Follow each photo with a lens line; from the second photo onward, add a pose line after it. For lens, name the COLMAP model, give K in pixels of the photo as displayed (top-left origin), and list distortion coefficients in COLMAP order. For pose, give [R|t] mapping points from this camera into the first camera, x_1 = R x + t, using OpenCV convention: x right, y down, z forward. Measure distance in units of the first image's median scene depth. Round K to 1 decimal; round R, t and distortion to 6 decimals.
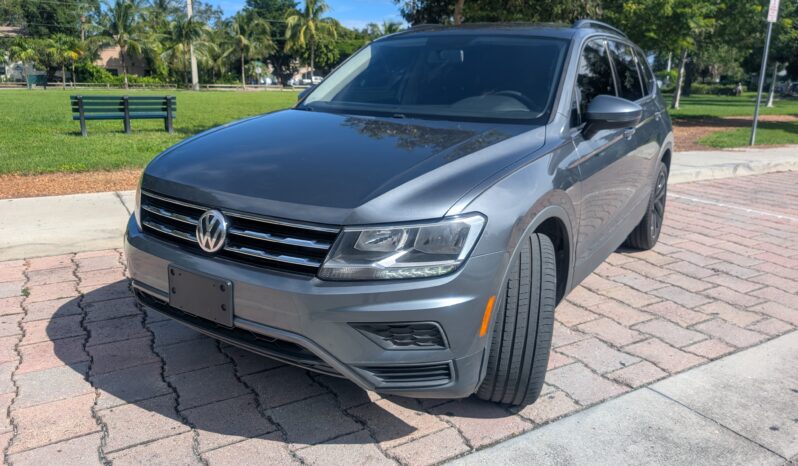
lens RADIAL K [[569.4, 0, 394.5], [0, 569.4, 229.9], [0, 0, 1]] dist [0.005320, -0.007350]
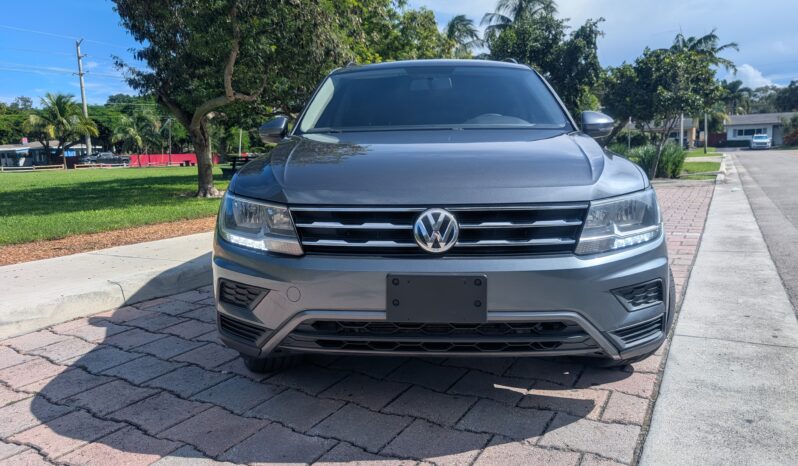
lens RADIAL K [[569.4, 0, 394.6], [0, 569.4, 240.3], [0, 0, 1]] dist [0.005320, -0.007350]
pose [[0.871365, -0.110658, 0.477993, -0.795288], [0.158694, 0.985432, -0.061161, 0.062225], [-0.464262, 0.129149, 0.876232, 0.203782]]
